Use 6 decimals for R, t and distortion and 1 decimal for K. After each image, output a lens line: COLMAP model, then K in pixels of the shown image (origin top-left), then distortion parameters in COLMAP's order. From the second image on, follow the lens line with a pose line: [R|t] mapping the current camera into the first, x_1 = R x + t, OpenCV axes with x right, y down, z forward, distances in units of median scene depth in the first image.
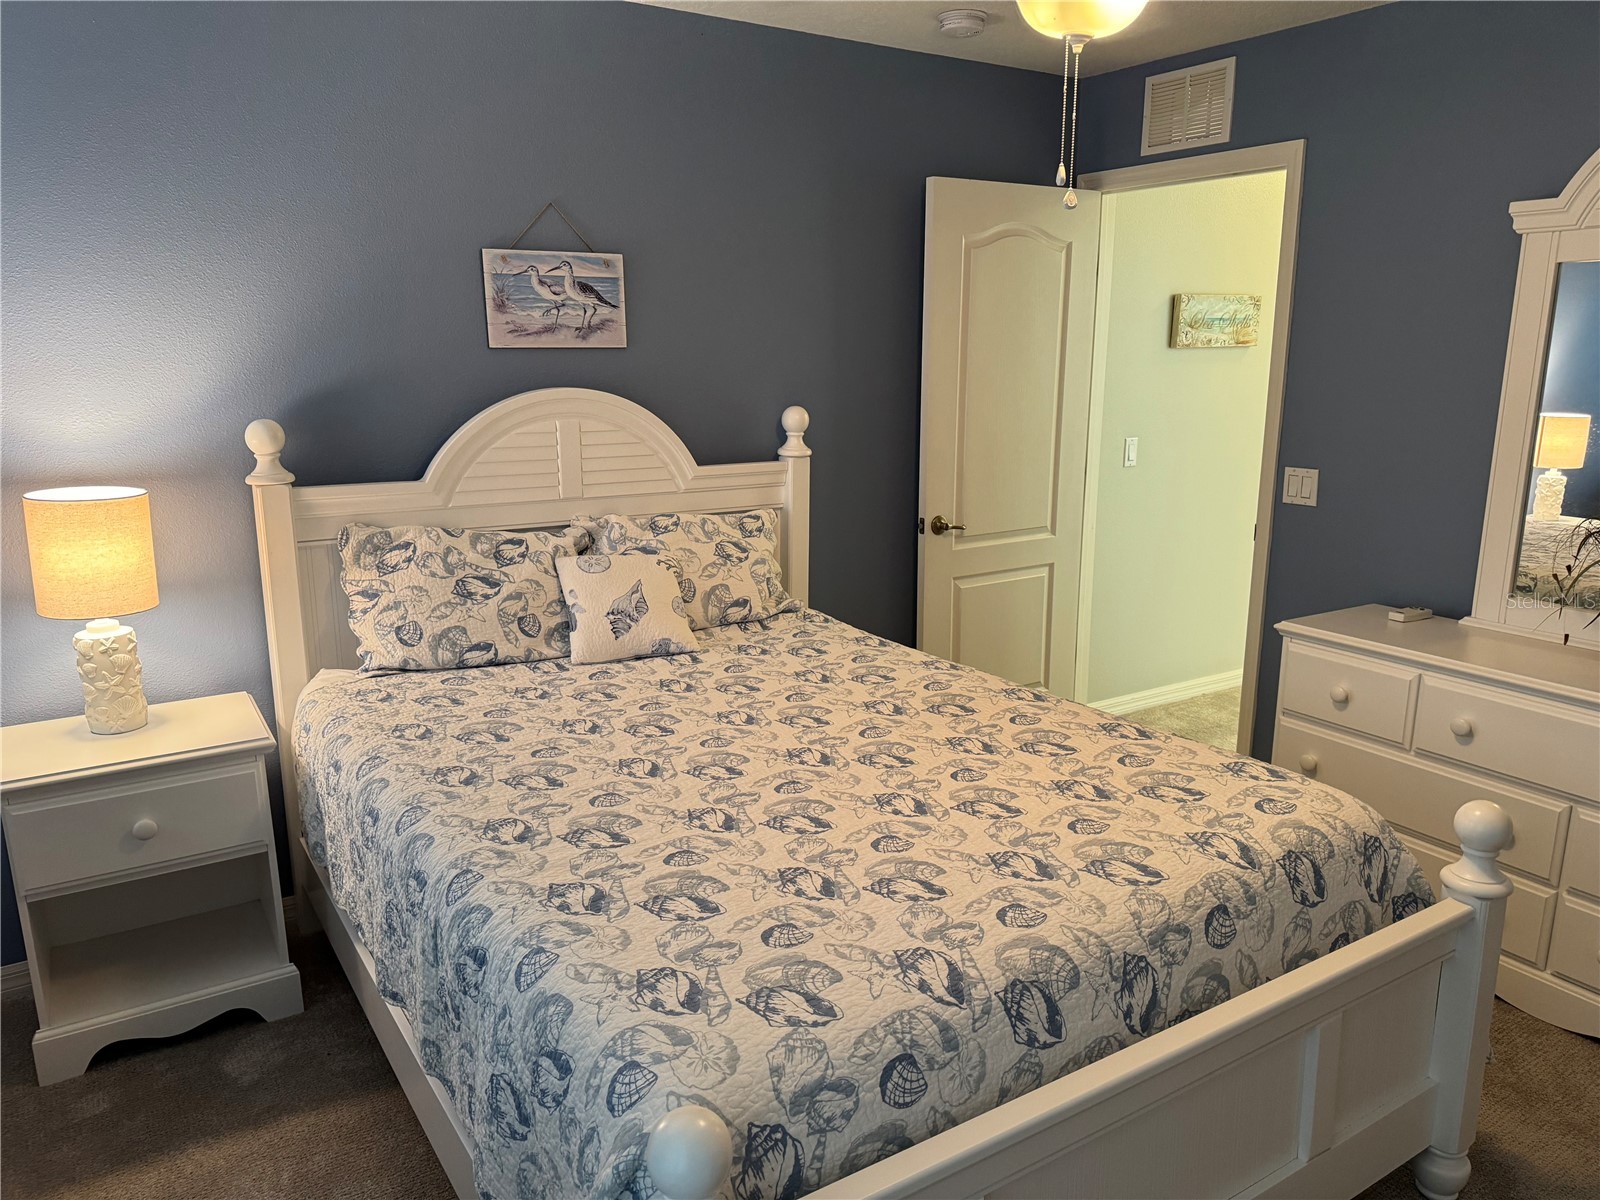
lens RADIAL K [[1105.5, 0, 800.0], [0, 1105.5, 600.0], [0, 0, 1]] dist [0.153231, -0.286360]
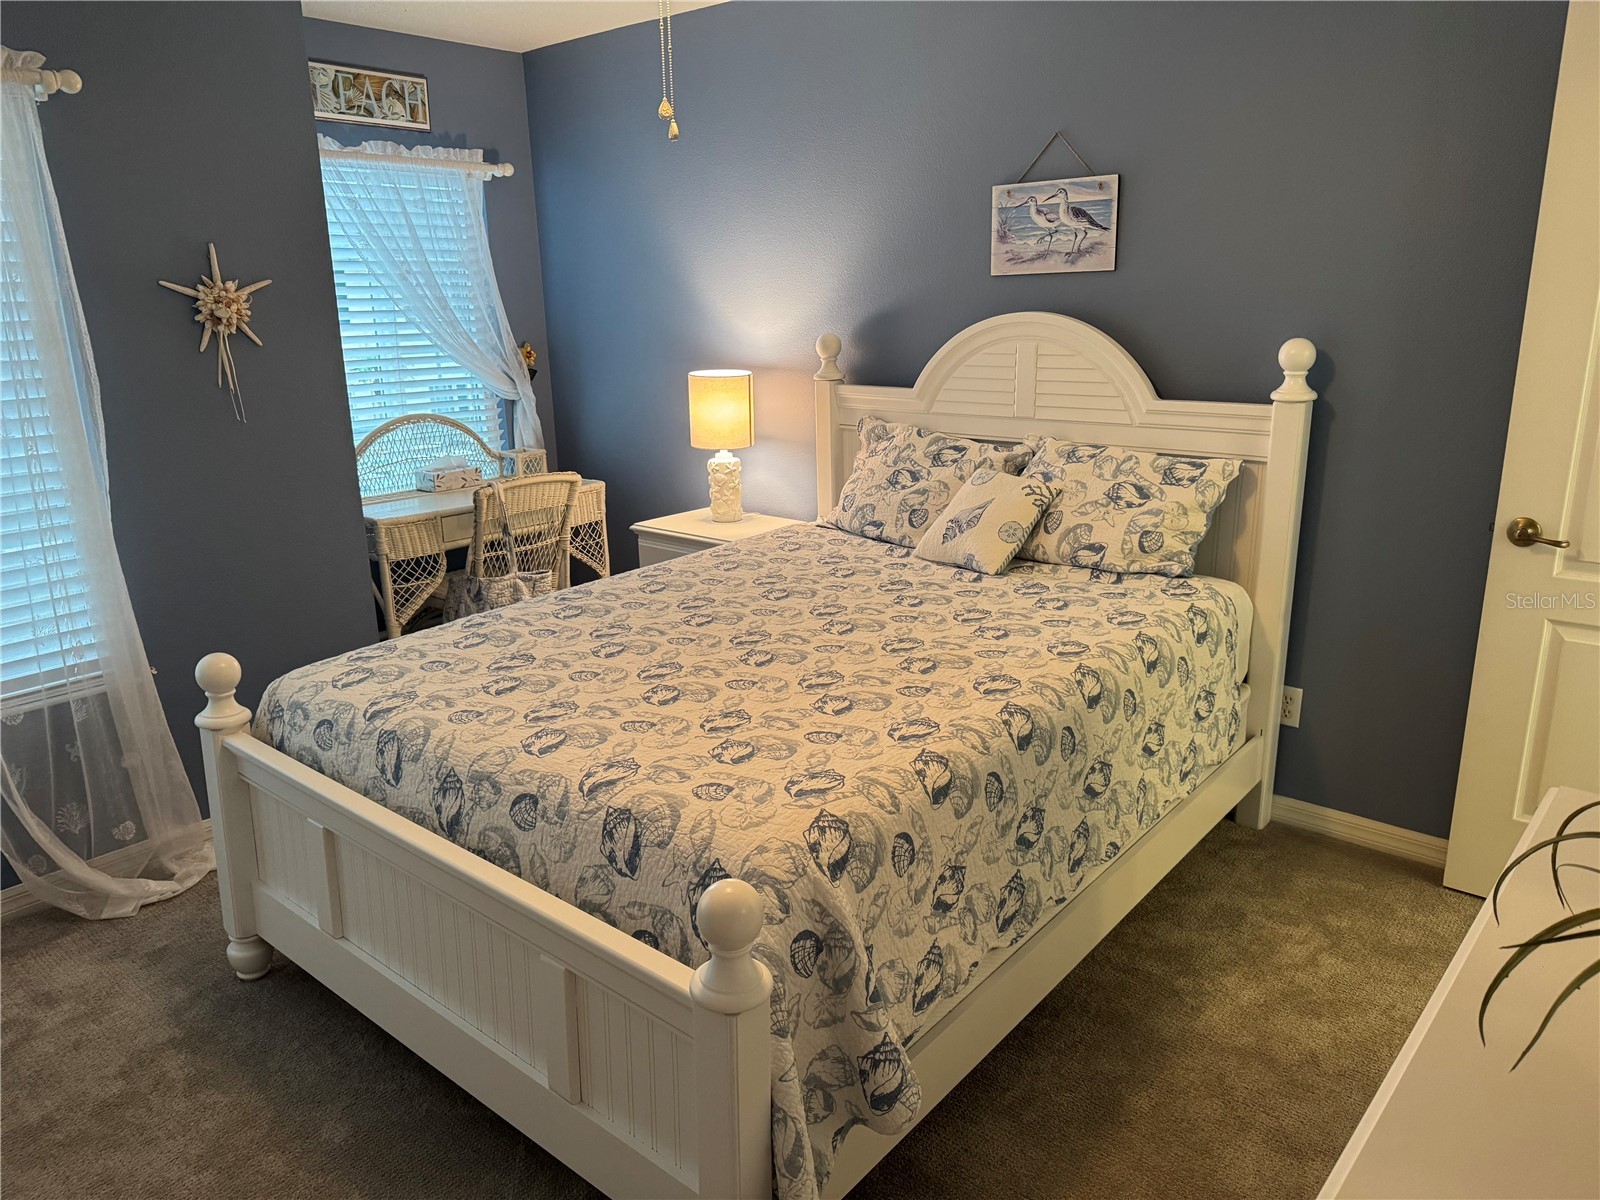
lens RADIAL K [[1105.5, 0, 800.0], [0, 1105.5, 600.0], [0, 0, 1]] dist [0.153231, -0.286360]
pose [[0.296142, 0.255045, -0.920463, 0.792010], [-0.192468, 0.959857, 0.204038, -0.104699], [0.935551, 0.116735, 0.333342, 0.482094]]
